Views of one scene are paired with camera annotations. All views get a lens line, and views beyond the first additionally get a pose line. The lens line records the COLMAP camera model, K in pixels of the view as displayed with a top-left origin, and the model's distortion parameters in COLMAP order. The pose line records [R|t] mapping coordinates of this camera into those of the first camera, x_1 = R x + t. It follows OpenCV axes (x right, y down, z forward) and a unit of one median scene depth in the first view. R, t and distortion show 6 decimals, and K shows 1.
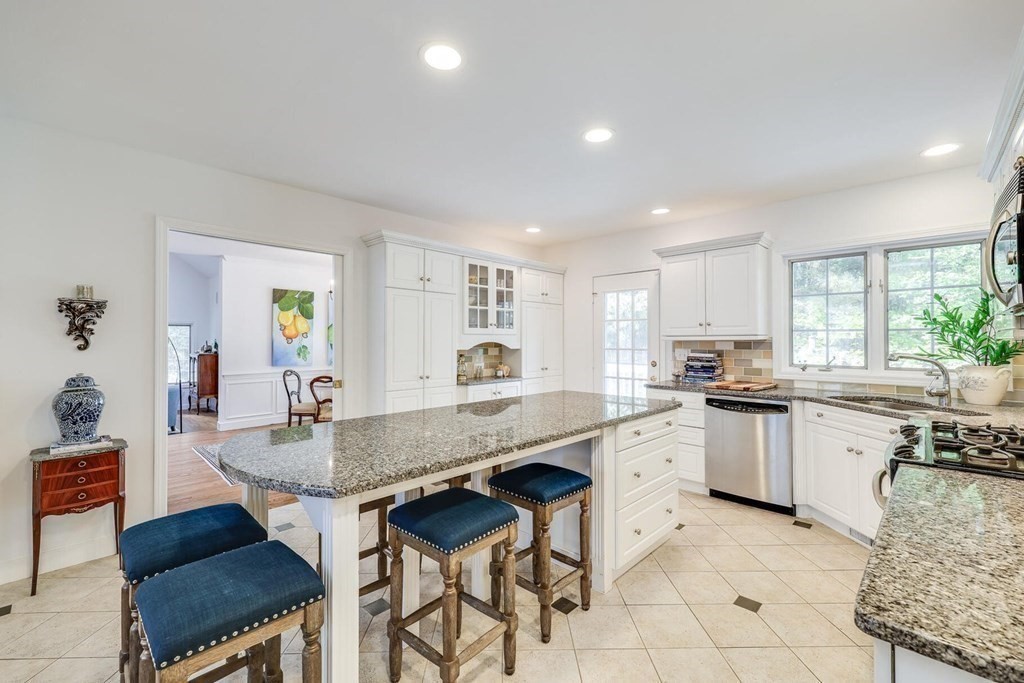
lens RADIAL K [[428.6, 0, 510.9], [0, 428.6, 337.2], [0, 0, 1]] dist [0.004035, 0.000011]
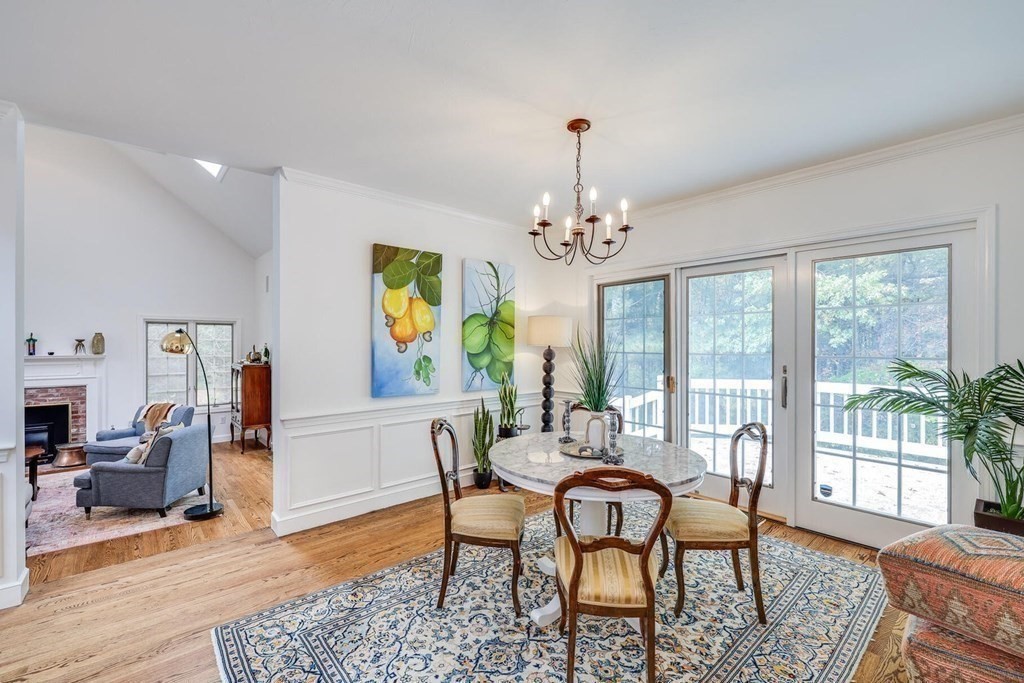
lens RADIAL K [[428.6, 0, 504.3], [0, 428.6, 345.7], [0, 0, 1]] dist [0.004035, 0.000011]
pose [[0.995702, -0.000218, -0.092616, -0.335267], [0.001433, 0.999914, 0.013051, 0.000212], [0.092605, -0.013128, 0.995616, 0.482428]]
